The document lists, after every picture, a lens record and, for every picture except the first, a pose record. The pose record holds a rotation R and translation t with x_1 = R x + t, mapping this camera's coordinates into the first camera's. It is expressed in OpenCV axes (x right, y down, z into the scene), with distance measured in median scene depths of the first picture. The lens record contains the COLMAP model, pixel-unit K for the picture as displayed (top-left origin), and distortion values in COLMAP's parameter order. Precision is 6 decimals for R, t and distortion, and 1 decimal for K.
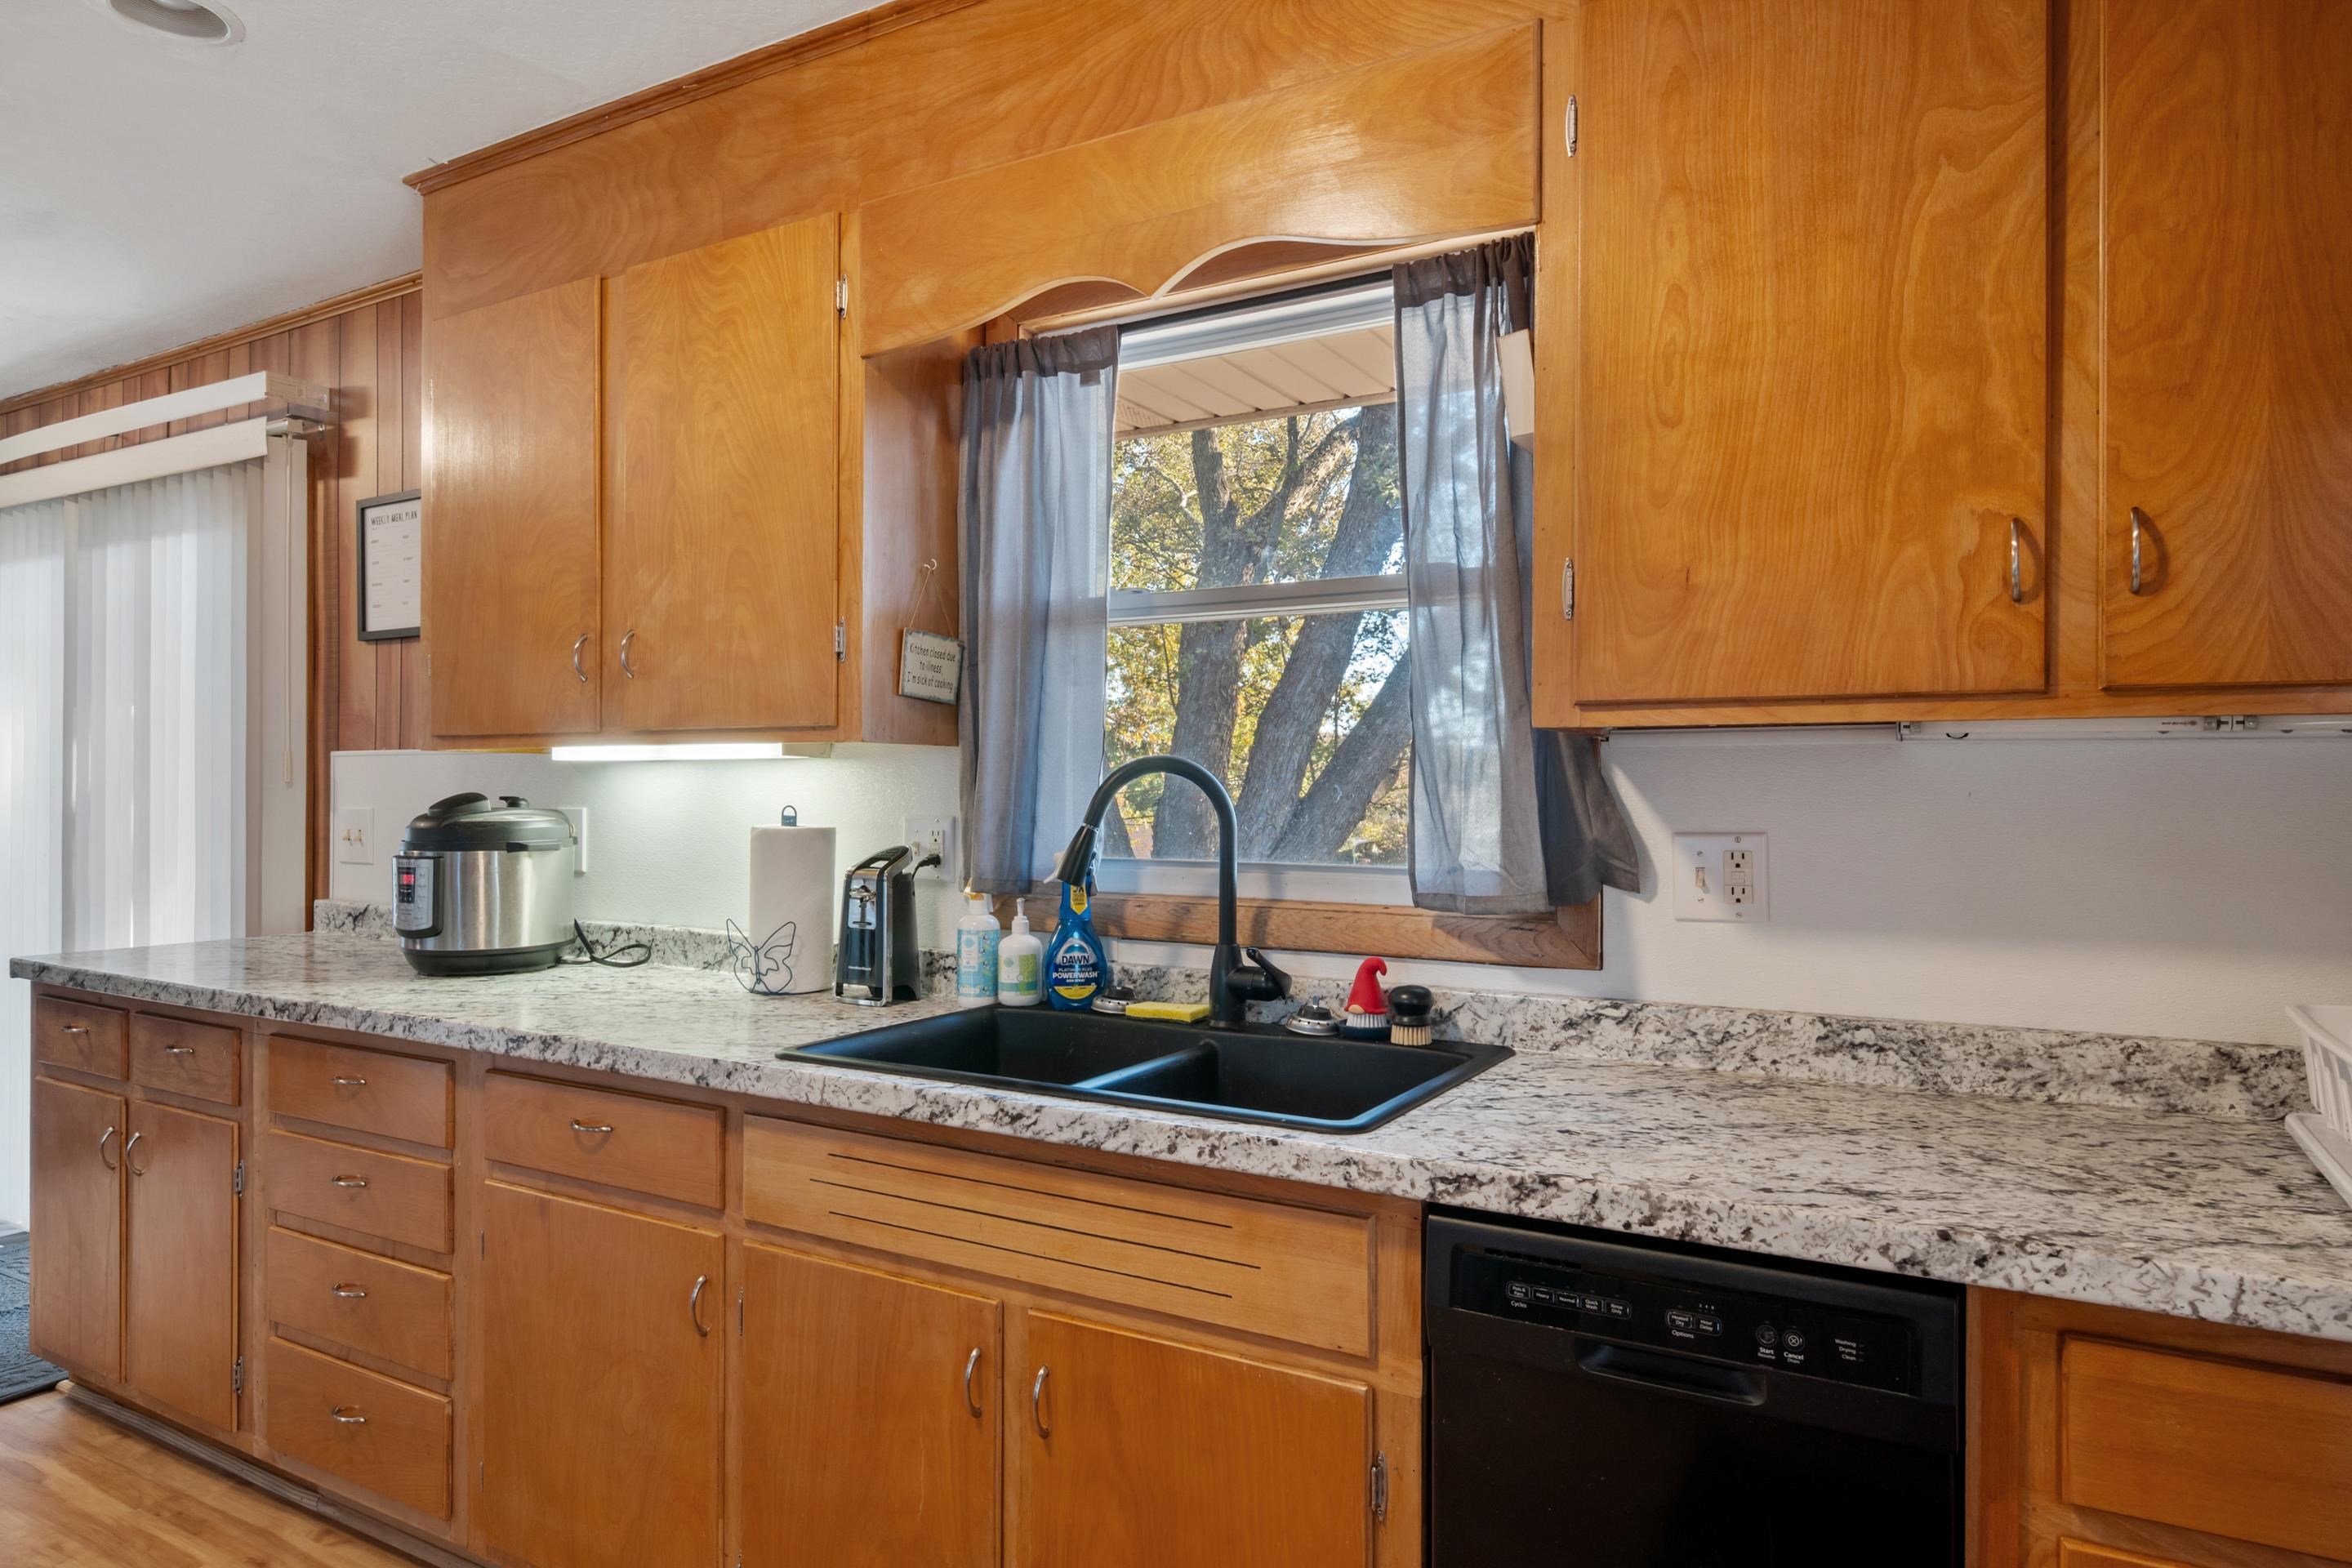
lens RADIAL K [[1432.5, 0, 1174.1], [0, 1432.5, 787.1], [0, 0, 1]] dist [0.003035, -0.008290]
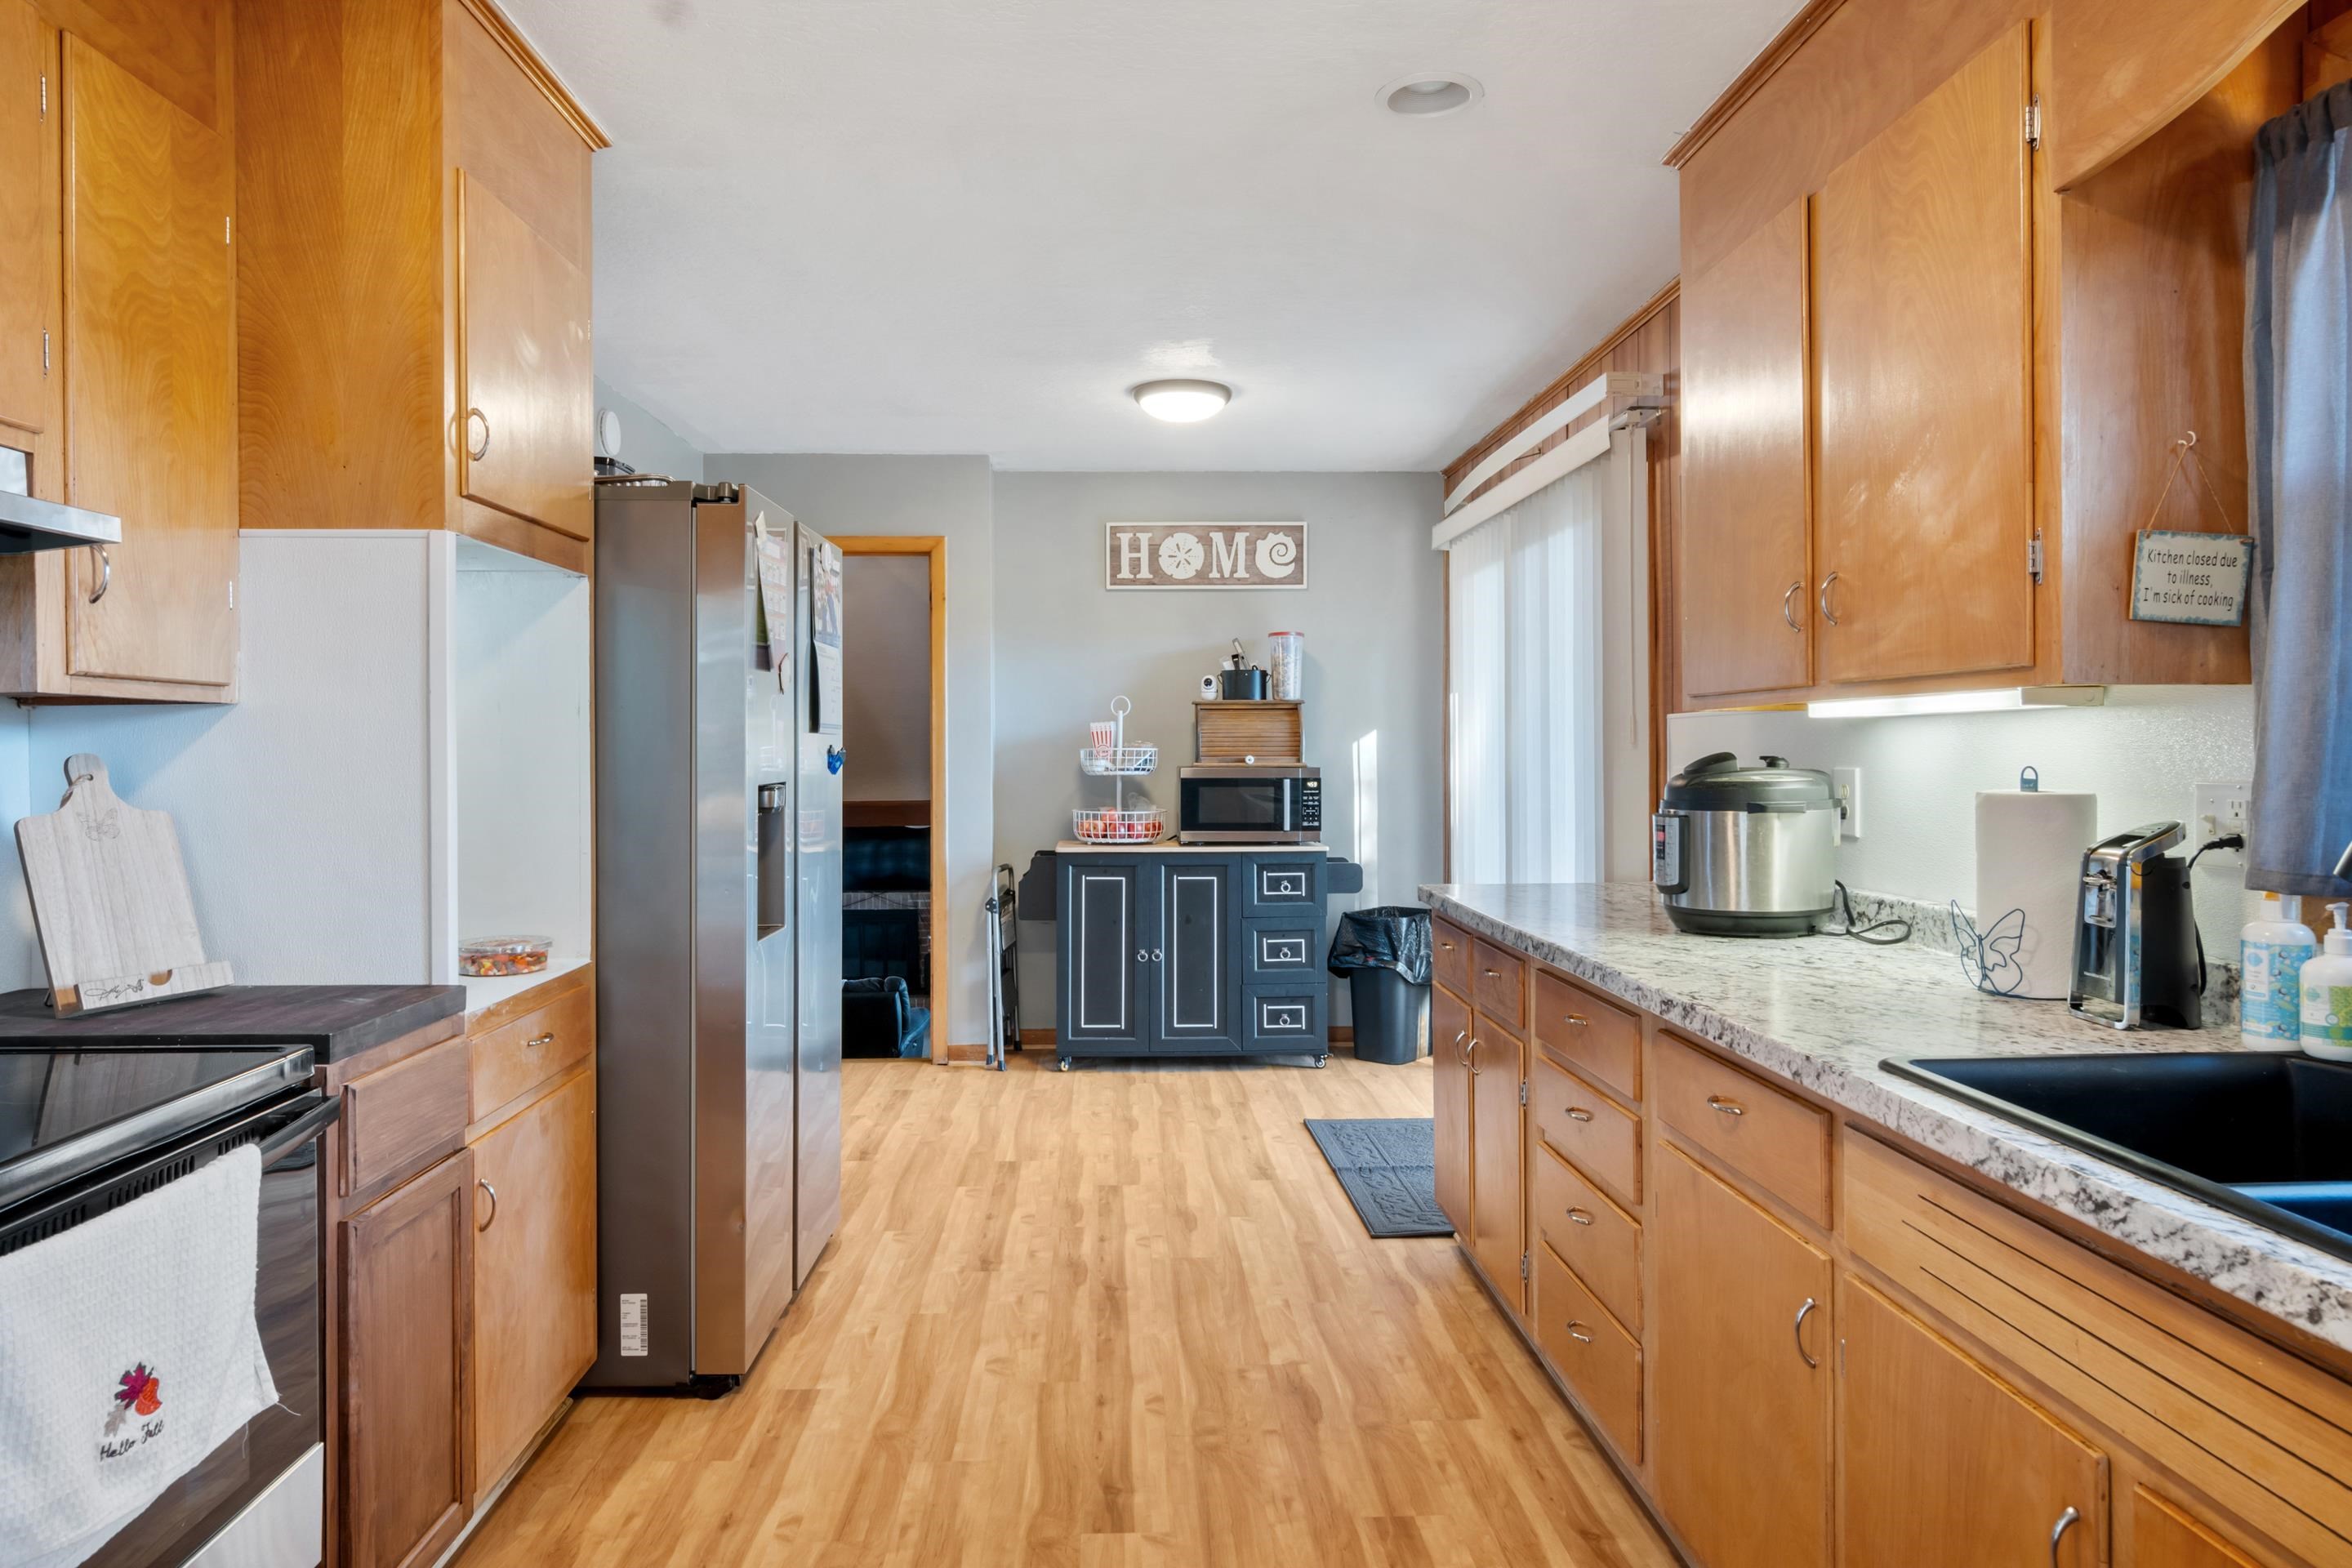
lens RADIAL K [[1432.5, 0, 1131.7], [0, 1432.5, 747.8], [0, 0, 1]] dist [0.003035, -0.008290]
pose [[0.527869, -0.007598, -0.849292, 0.164048], [0.008306, 0.999958, -0.003783, 0.001426], [0.849285, -0.005057, 0.527910, 0.148175]]
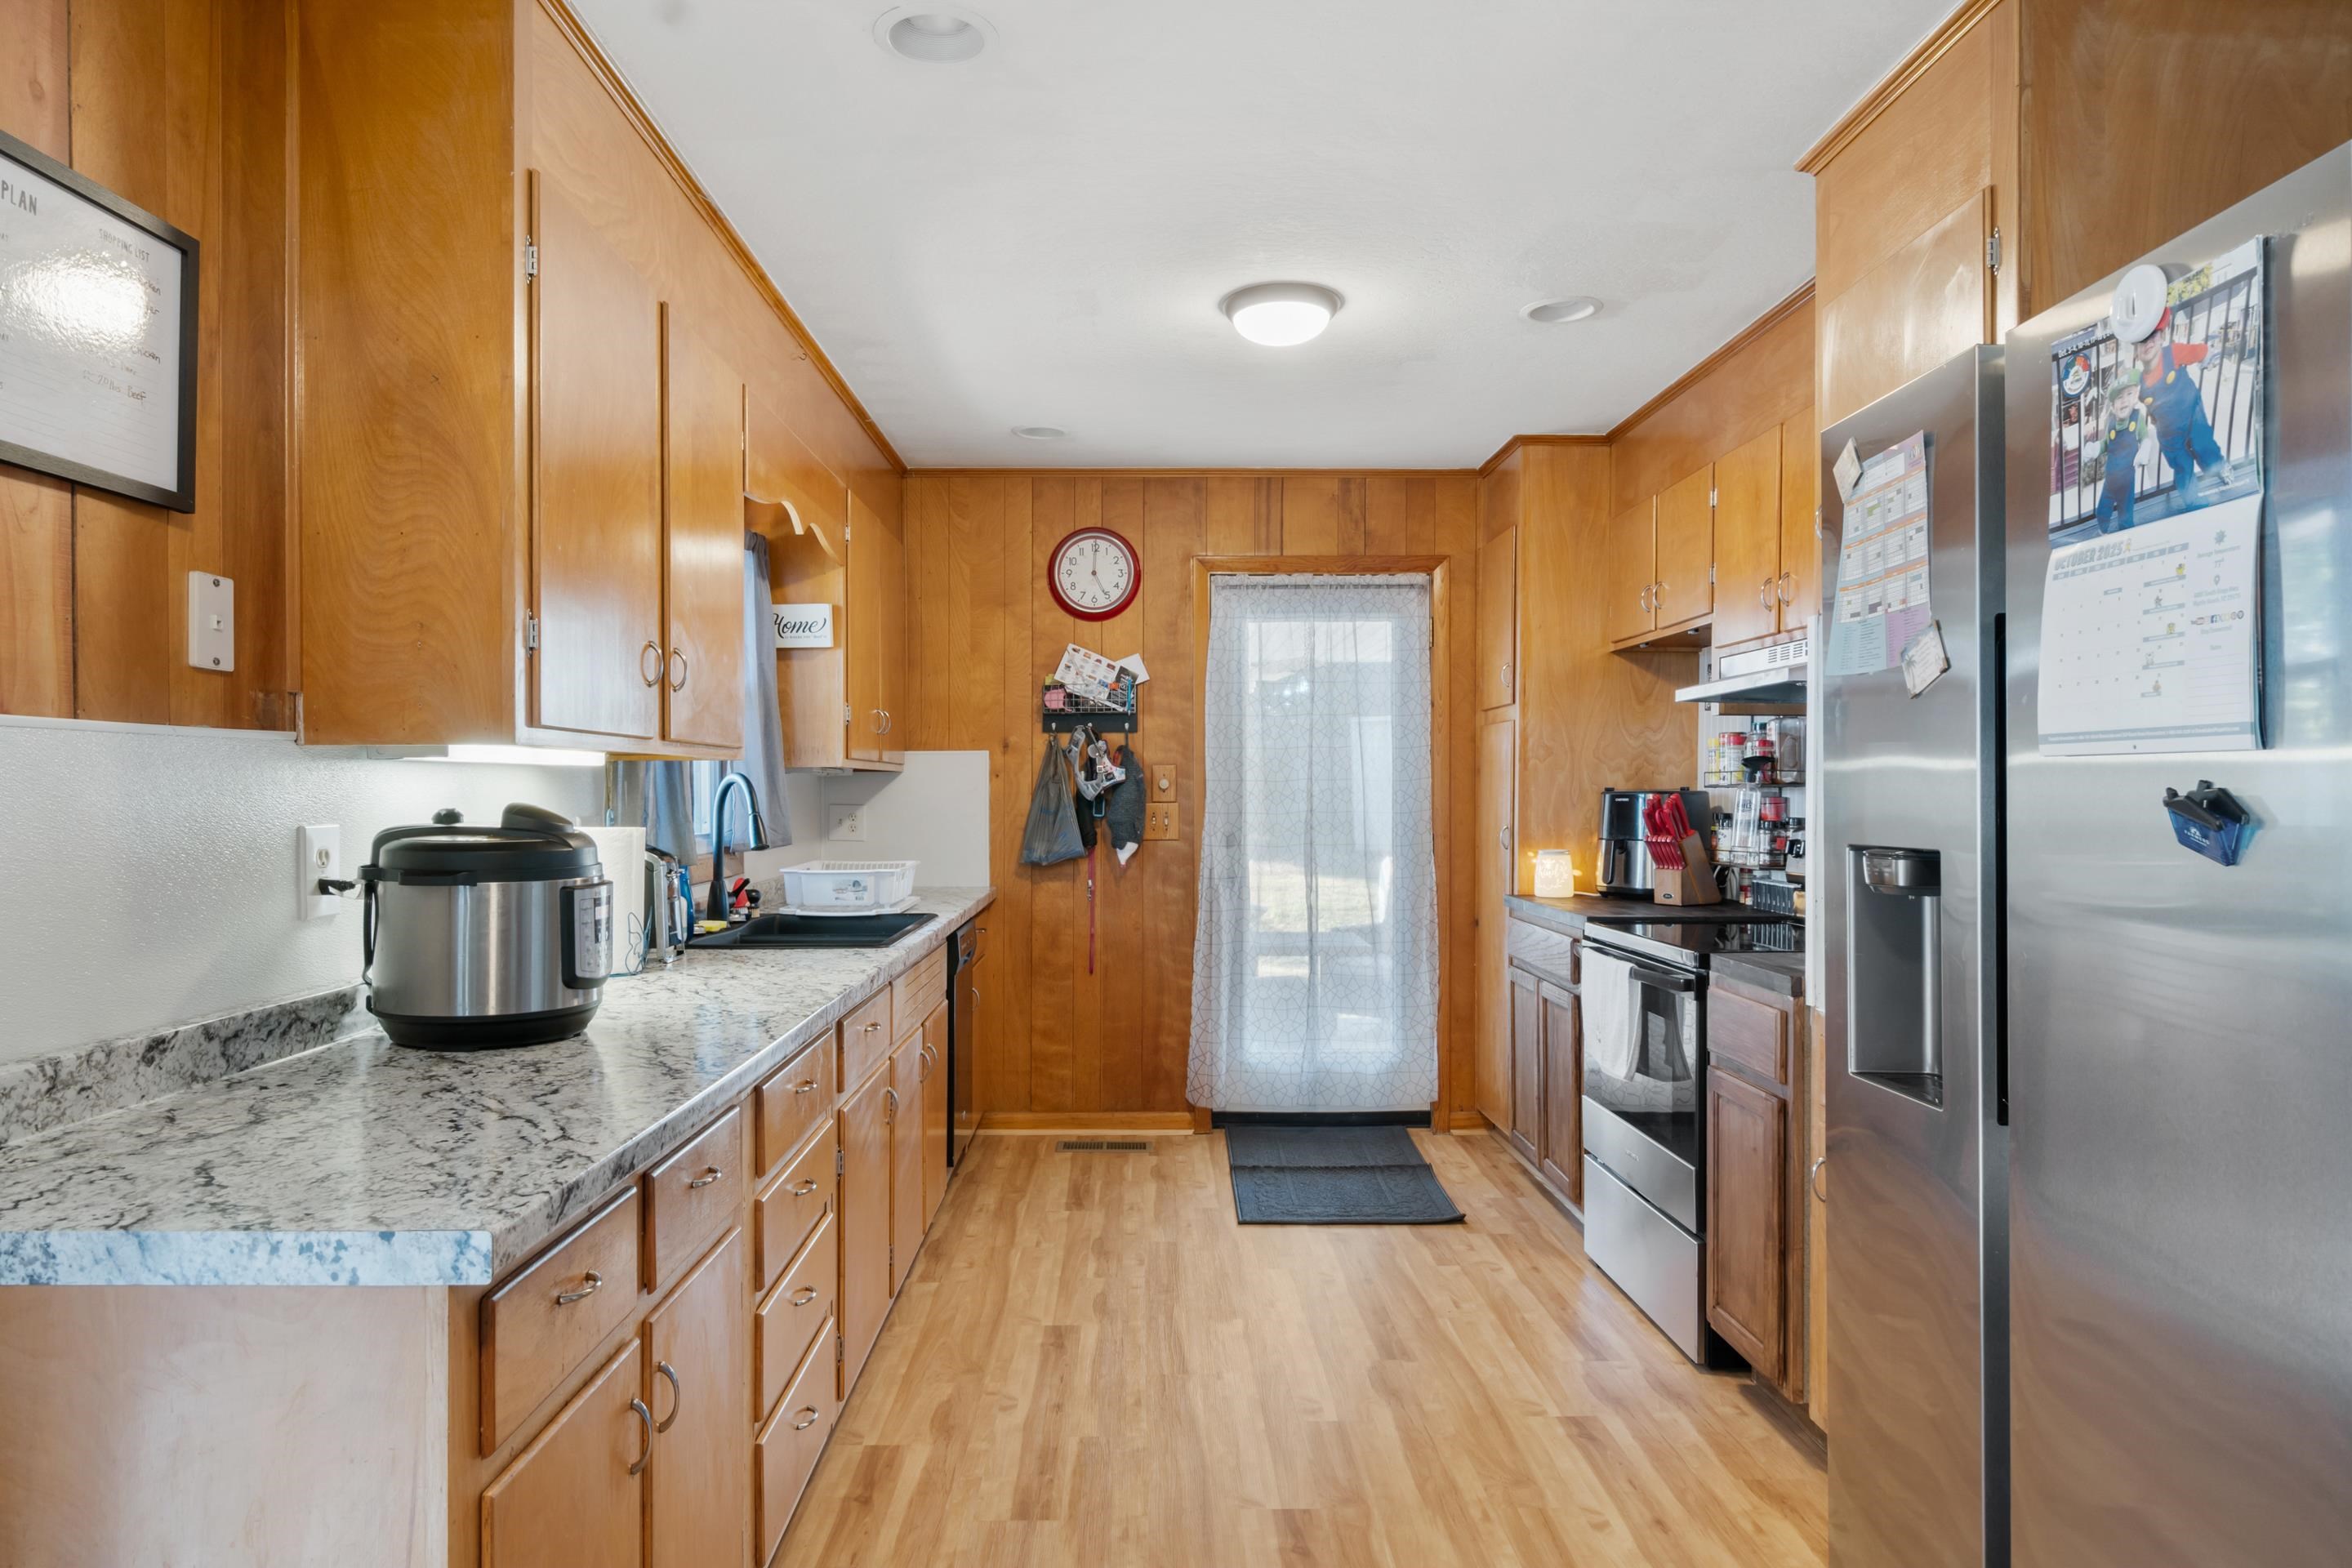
lens RADIAL K [[1432.5, 0, 1136.8], [0, 1432.5, 798.6], [0, 0, 1]] dist [0.003035, -0.008290]
pose [[-0.514172, -0.010070, 0.857628, -1.592095], [-0.004884, 0.999949, 0.008813, -0.007268], [-0.857673, 0.000342, -0.514195, 1.342557]]
